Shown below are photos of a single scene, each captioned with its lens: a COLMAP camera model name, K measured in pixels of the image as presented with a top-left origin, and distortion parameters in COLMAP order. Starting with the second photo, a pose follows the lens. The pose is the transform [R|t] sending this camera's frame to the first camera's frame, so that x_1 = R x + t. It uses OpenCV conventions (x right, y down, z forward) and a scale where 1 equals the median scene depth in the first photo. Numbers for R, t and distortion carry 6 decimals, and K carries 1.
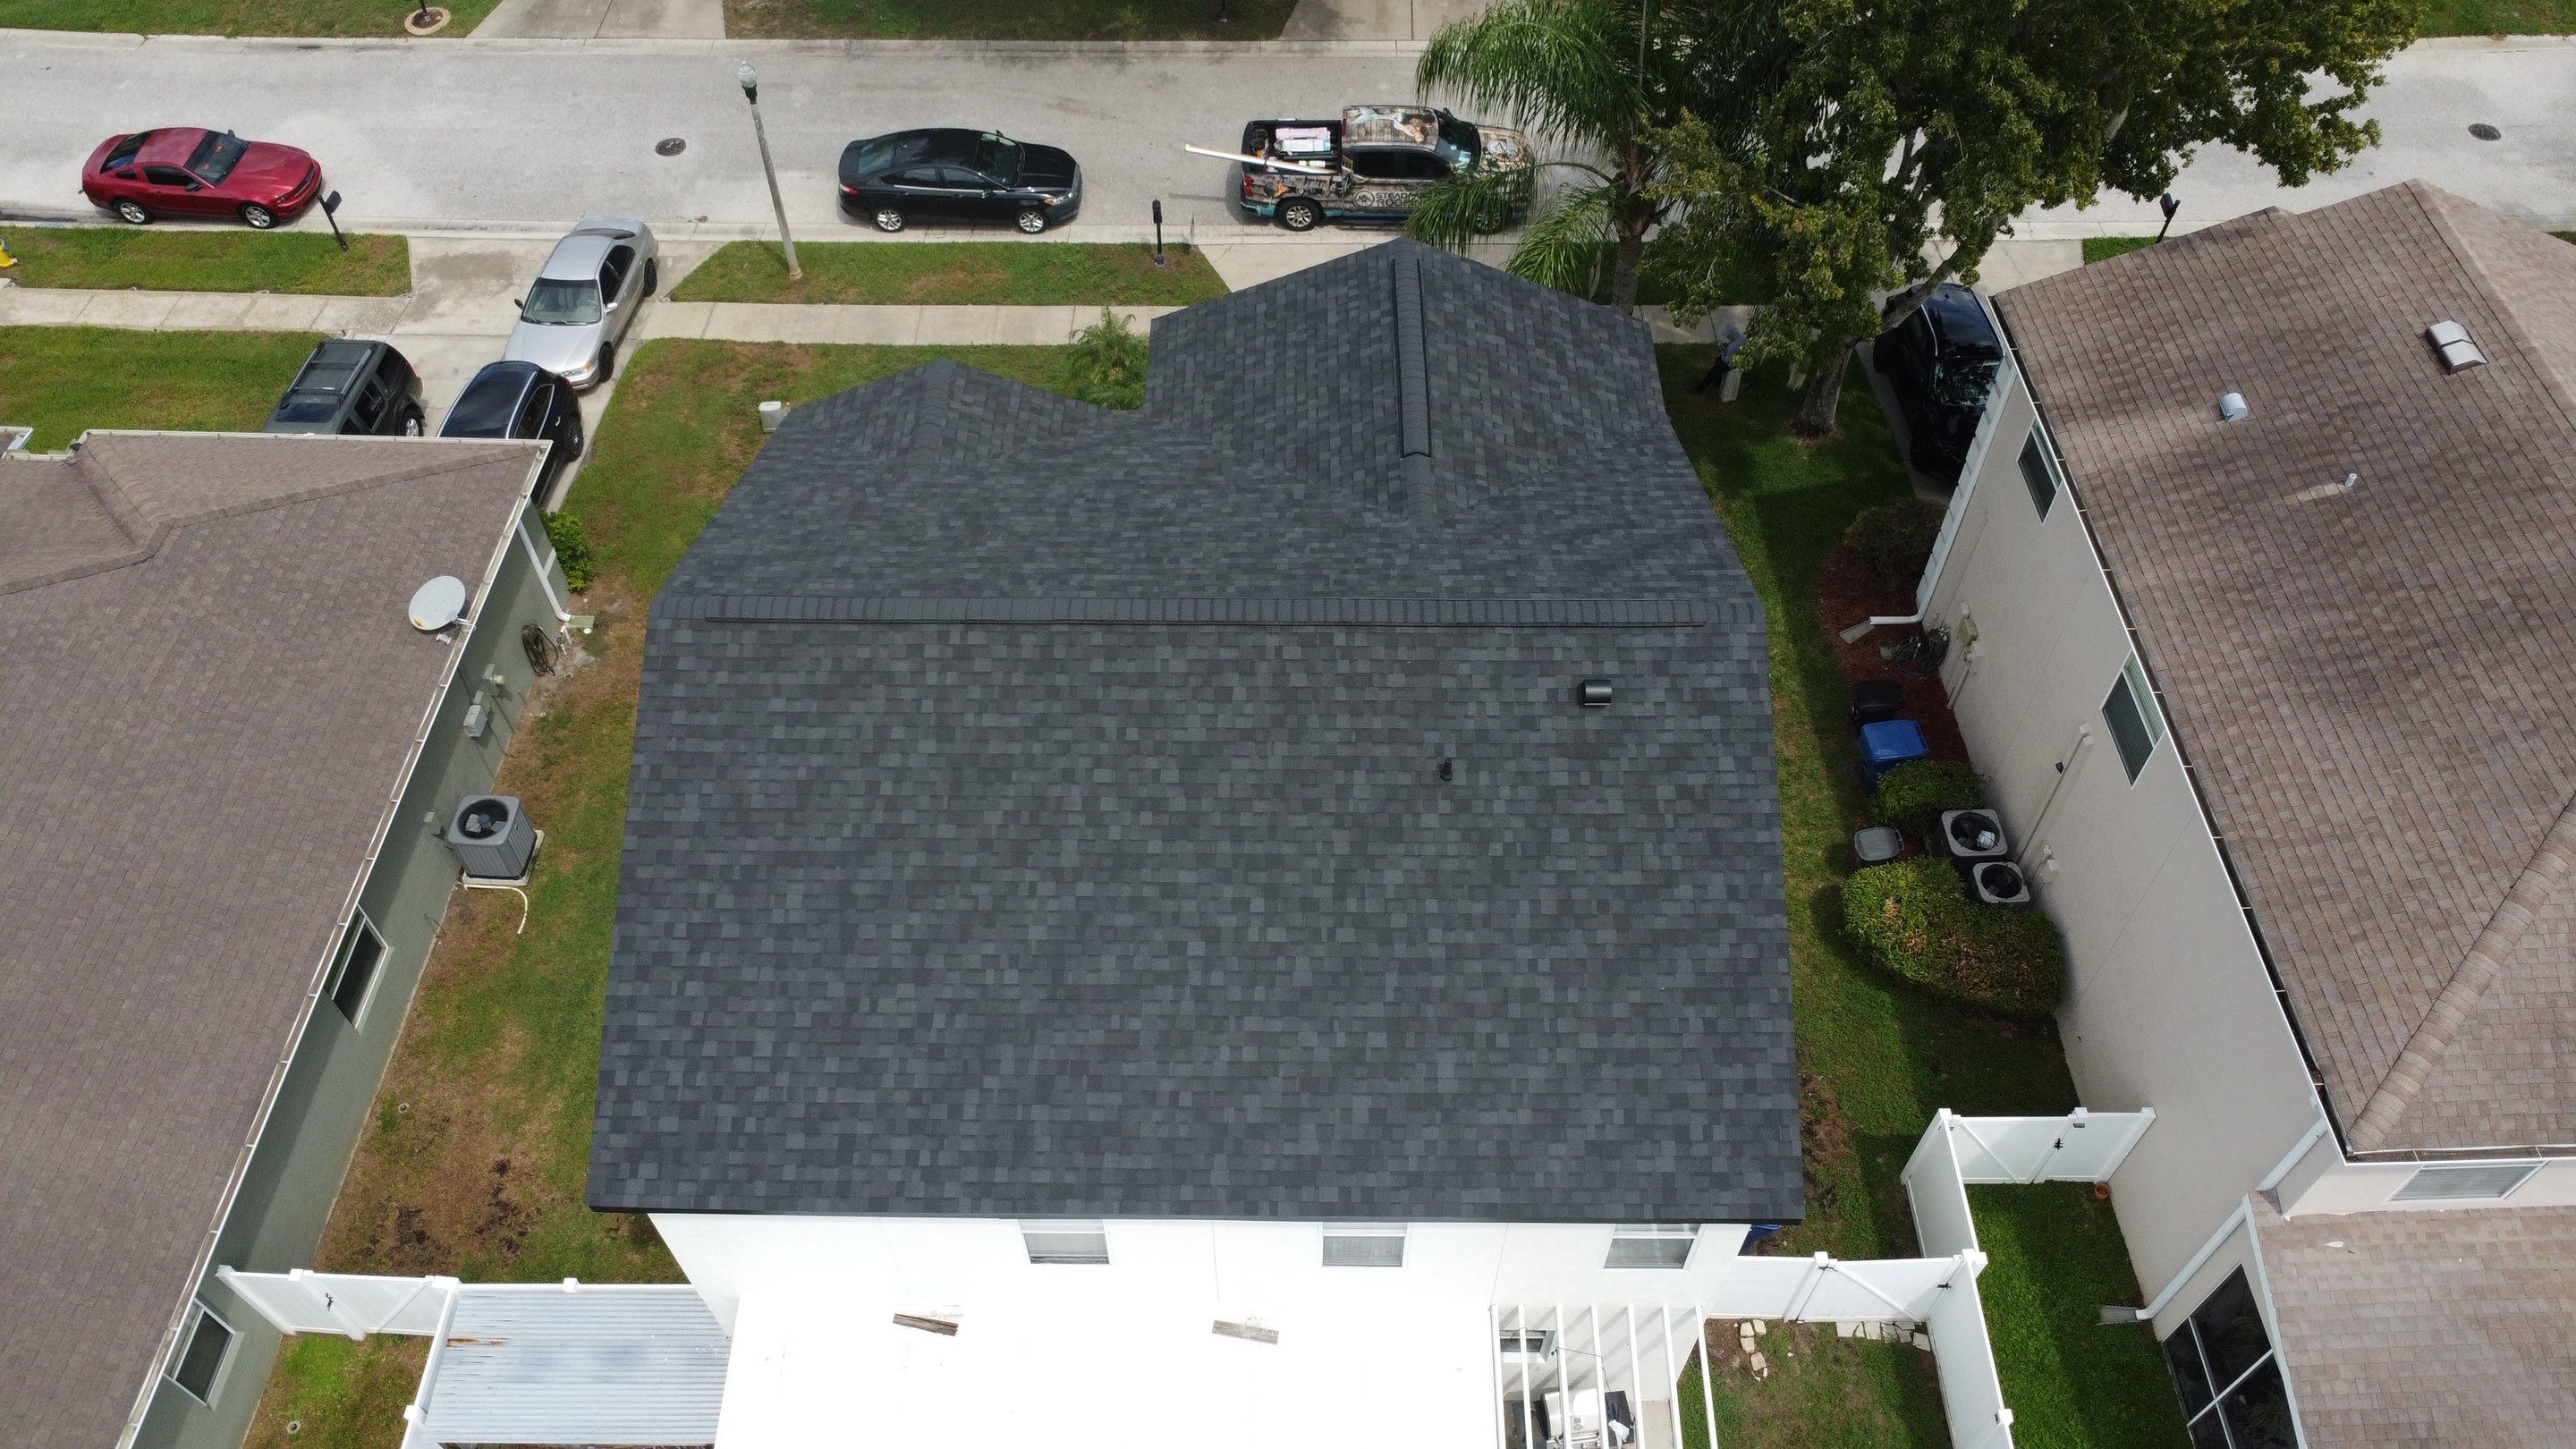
lens RADIAL K [[1874.4, 0, 1282.3], [0, 1874.4, 721.2], [0, 0, 1]] dist [-0.030034, -0.008655]
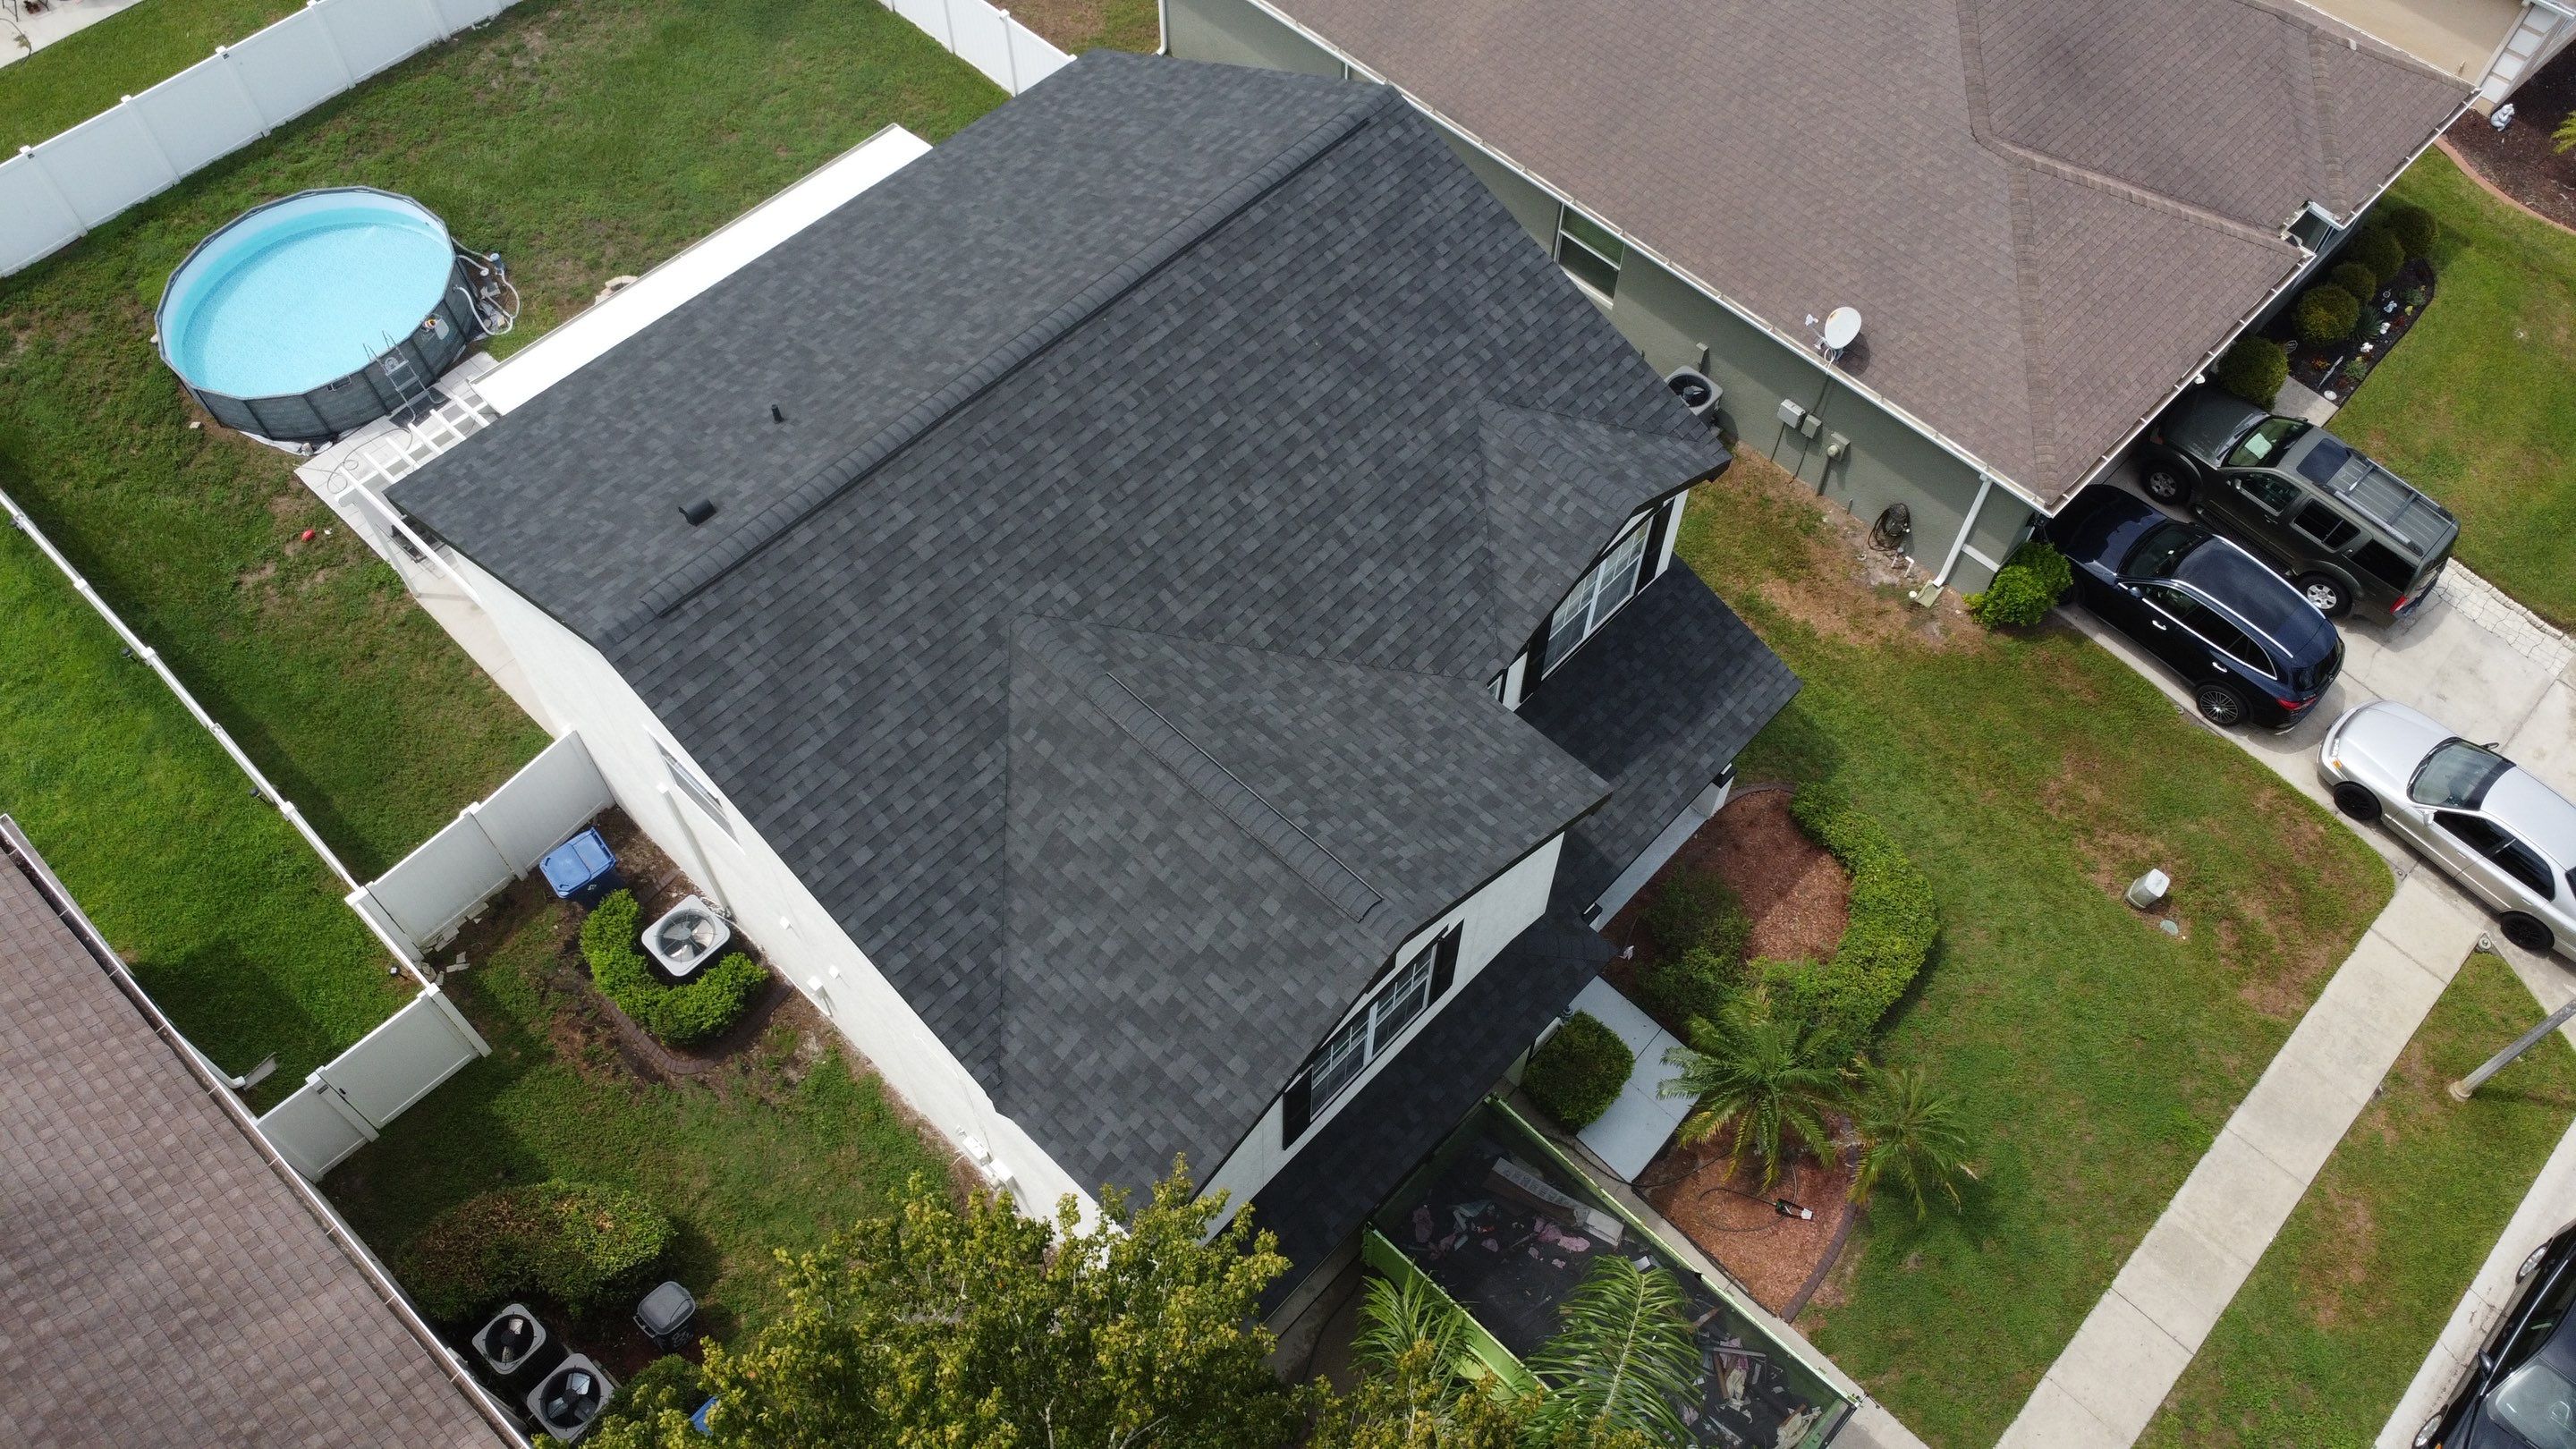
lens RADIAL K [[1874.4, 0, 1276.3], [0, 1874.4, 717.8], [0, 0, 1]] dist [-0.030034, -0.008655]
pose [[-0.684660, 0.608883, -0.400627, 0.372506], [-0.564328, -0.094979, 0.820069, -0.903354], [0.461275, 0.787554, 0.408638, 0.711274]]
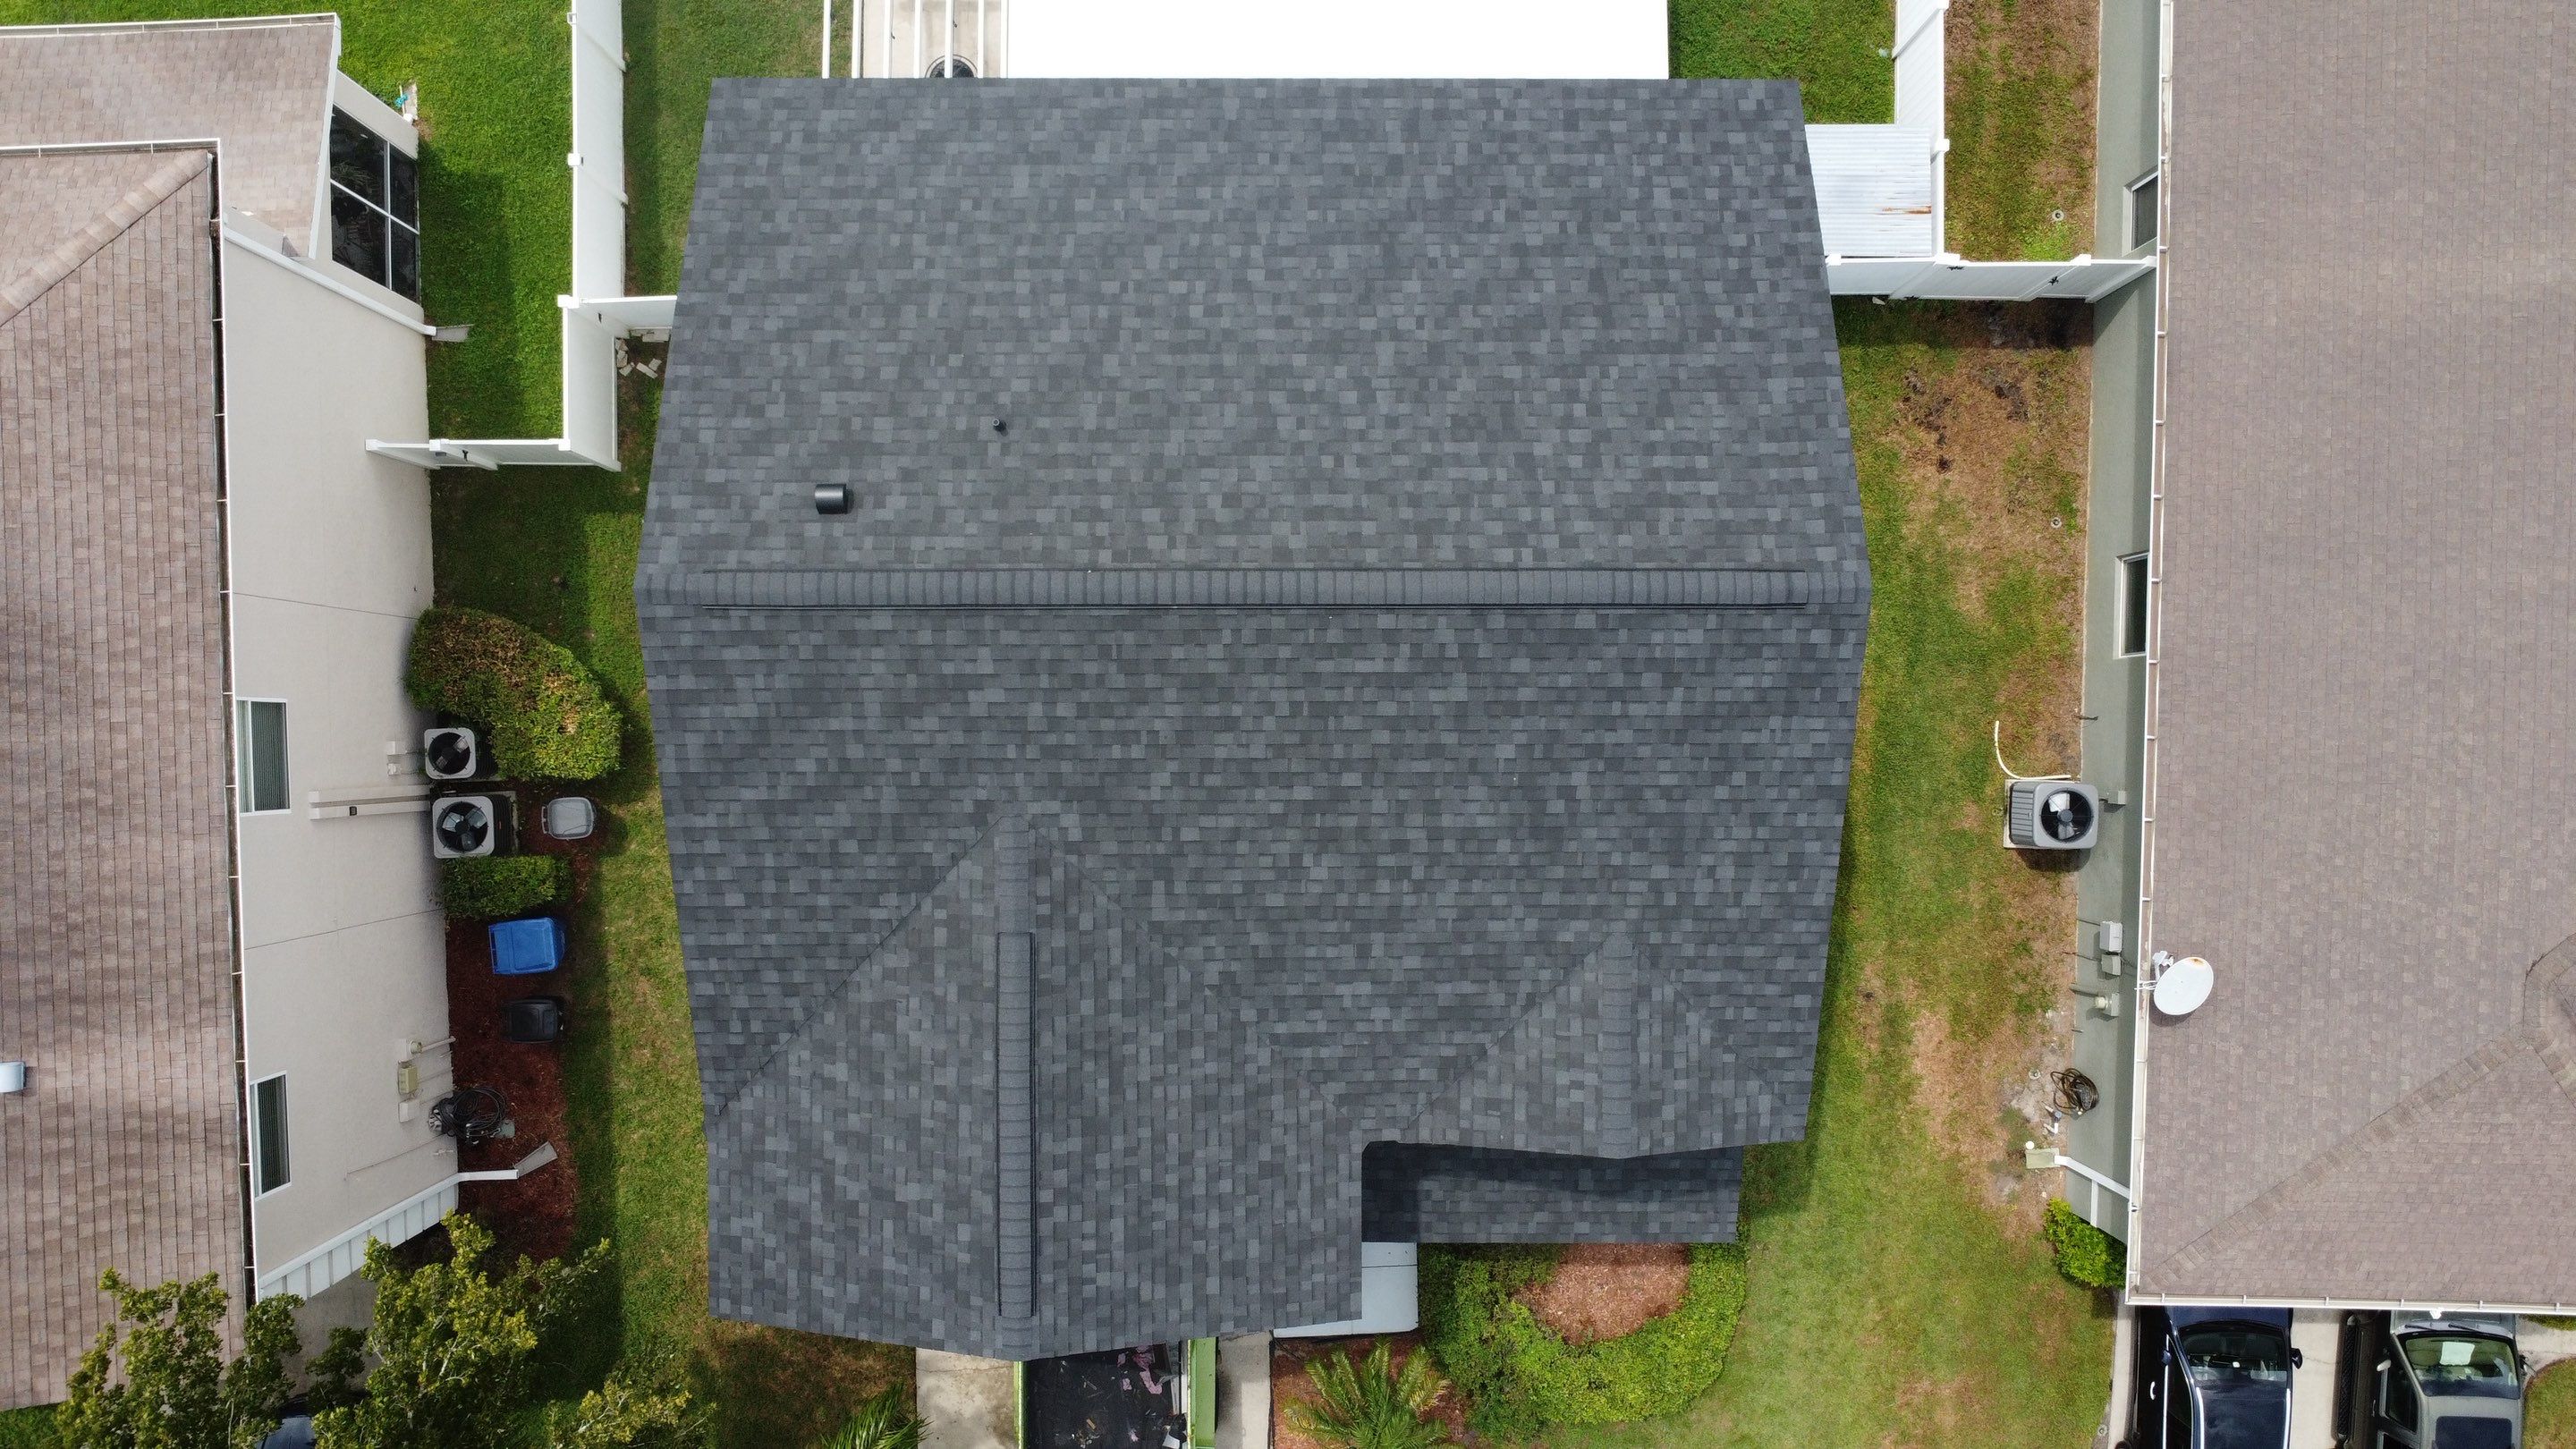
lens RADIAL K [[1874.4, 0, 1279.3], [0, 1874.4, 718.3], [0, 0, 1]] dist [-0.030034, -0.008655]
pose [[-0.999924, 0.012228, 0.001766, -0.048438], [-0.008281, -0.769444, 0.638661, -0.606797], [0.009168, 0.638598, 0.769486, 0.307520]]
